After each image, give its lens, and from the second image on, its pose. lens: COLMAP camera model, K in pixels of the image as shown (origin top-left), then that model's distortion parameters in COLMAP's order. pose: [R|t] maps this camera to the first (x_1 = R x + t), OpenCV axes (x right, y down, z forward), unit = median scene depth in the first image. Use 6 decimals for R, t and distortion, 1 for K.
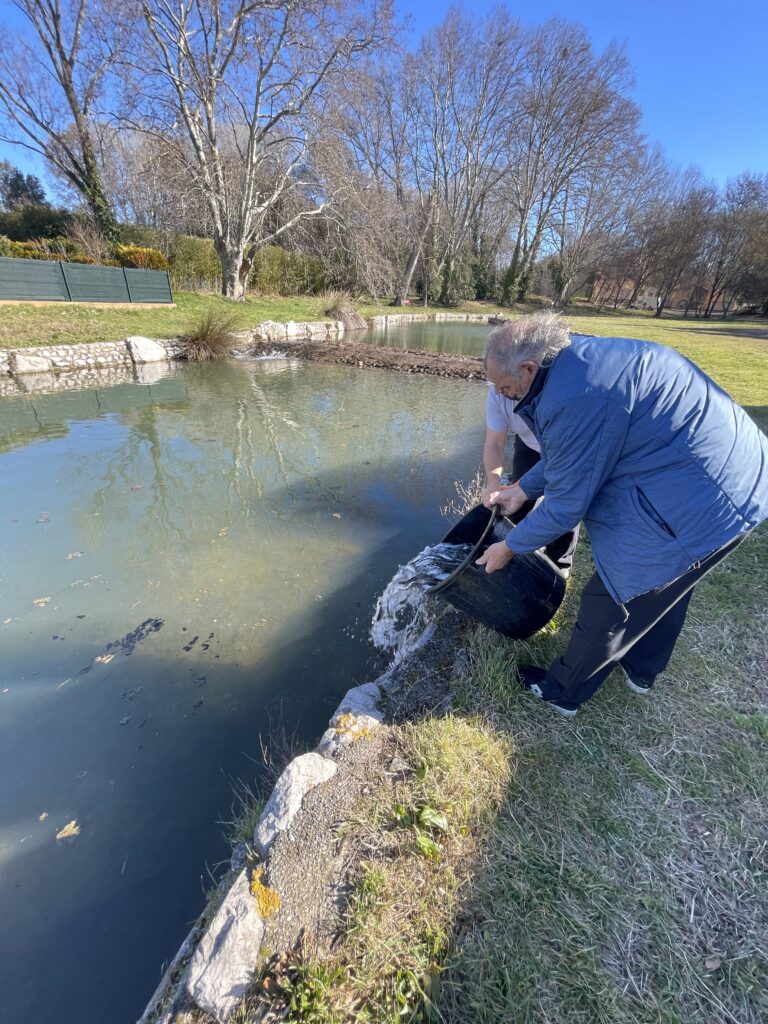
lens RADIAL K [[411.2, 0, 381.2], [0, 411.2, 515.8], [0, 0, 1]] dist [-0.000590, -0.001064]
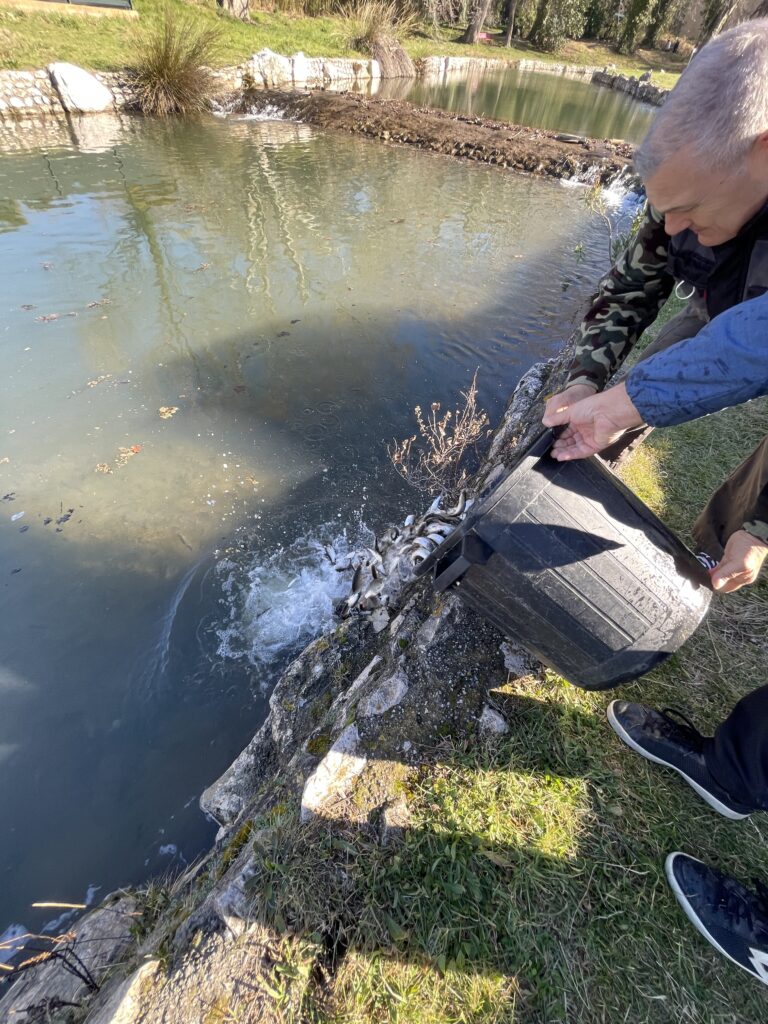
lens RADIAL K [[411.2, 0, 389.9], [0, 411.2, 515.9], [0, 0, 1]] dist [-0.000590, -0.001064]
pose [[0.994127, 0.102071, -0.035958, 0.046268], [-0.081455, 0.924510, 0.372352, -0.036714], [0.071250, -0.367236, 0.927395, 0.127304]]
